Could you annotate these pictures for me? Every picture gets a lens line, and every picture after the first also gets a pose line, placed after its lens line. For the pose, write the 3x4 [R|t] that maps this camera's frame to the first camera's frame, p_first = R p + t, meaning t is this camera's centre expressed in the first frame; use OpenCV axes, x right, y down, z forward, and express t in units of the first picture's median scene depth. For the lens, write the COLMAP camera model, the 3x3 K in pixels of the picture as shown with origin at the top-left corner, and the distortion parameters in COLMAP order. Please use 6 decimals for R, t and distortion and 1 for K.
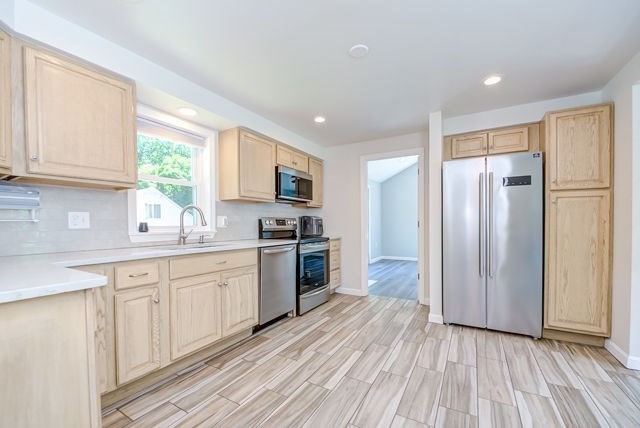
lens RADIAL K [[267.3, 0, 314.0], [0, 267.3, 228.0], [0, 0, 1]] dist [-0.005434, -0.002249]
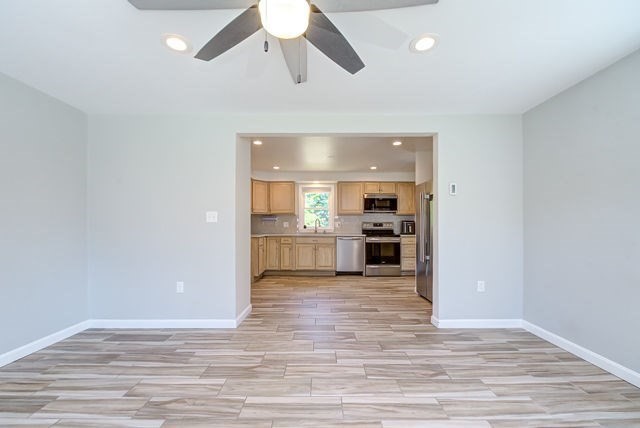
lens RADIAL K [[267.3, 0, 322.8], [0, 267.3, 220.5], [0, 0, 1]] dist [-0.005434, -0.002249]
pose [[0.511175, -0.012378, -0.859388, 1.780597], [-0.016473, 0.999572, -0.024195, -0.003863], [0.859319, 0.026525, 0.510752, -0.265707]]
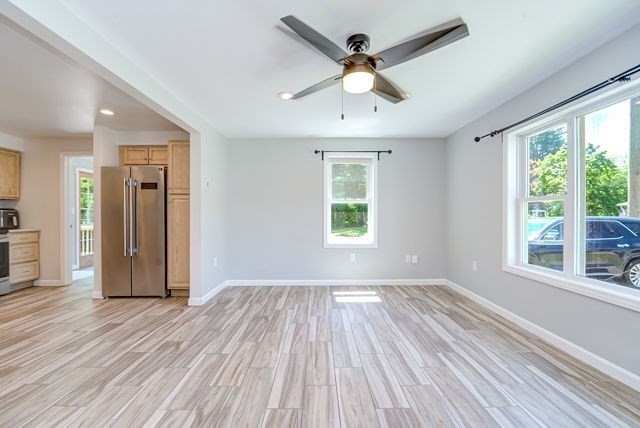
lens RADIAL K [[267.3, 0, 318.5], [0, 267.3, 213.2], [0, 0, 1]] dist [-0.005434, -0.002249]
pose [[0.858849, 0.007962, 0.512167, 0.839977], [0.006025, 0.999653, -0.025645, 0.008539], [-0.512194, 0.025111, 0.858503, -0.676648]]
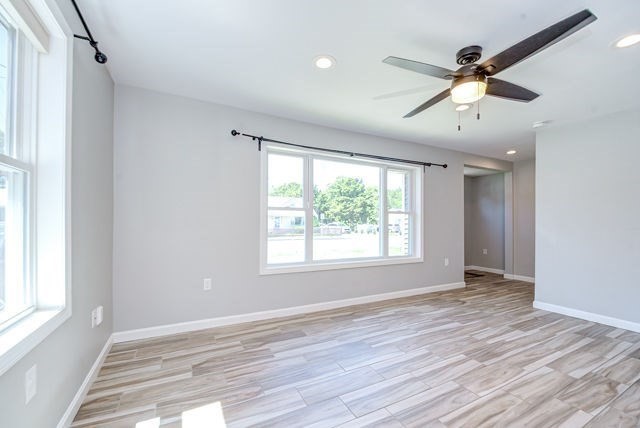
lens RADIAL K [[267.3, 0, 315.5], [0, 267.3, 217.6], [0, 0, 1]] dist [-0.005434, -0.002249]
pose [[-0.845455, 0.006074, 0.534013, 1.285055], [0.005416, 0.999981, -0.002800, -0.017378], [-0.534020, 0.000524, -0.845472, 0.808703]]
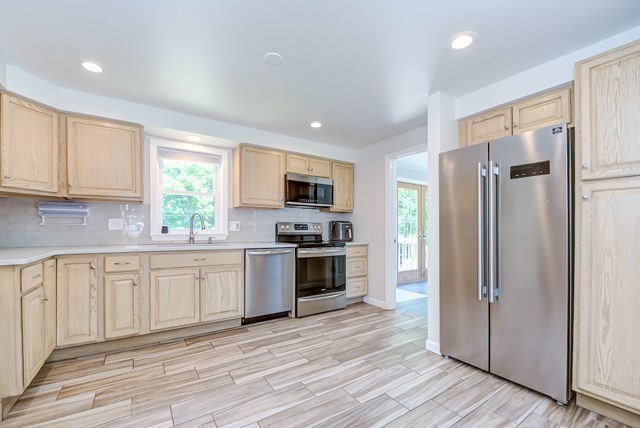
lens RADIAL K [[267.3, 0, 312.9], [0, 267.3, 229.6], [0, 0, 1]] dist [-0.005434, -0.002249]
pose [[0.896569, 0.011404, -0.442757, 0.584659], [-0.016570, 0.999832, -0.007802, -0.004845], [0.442593, 0.014331, 0.896608, 0.124745]]
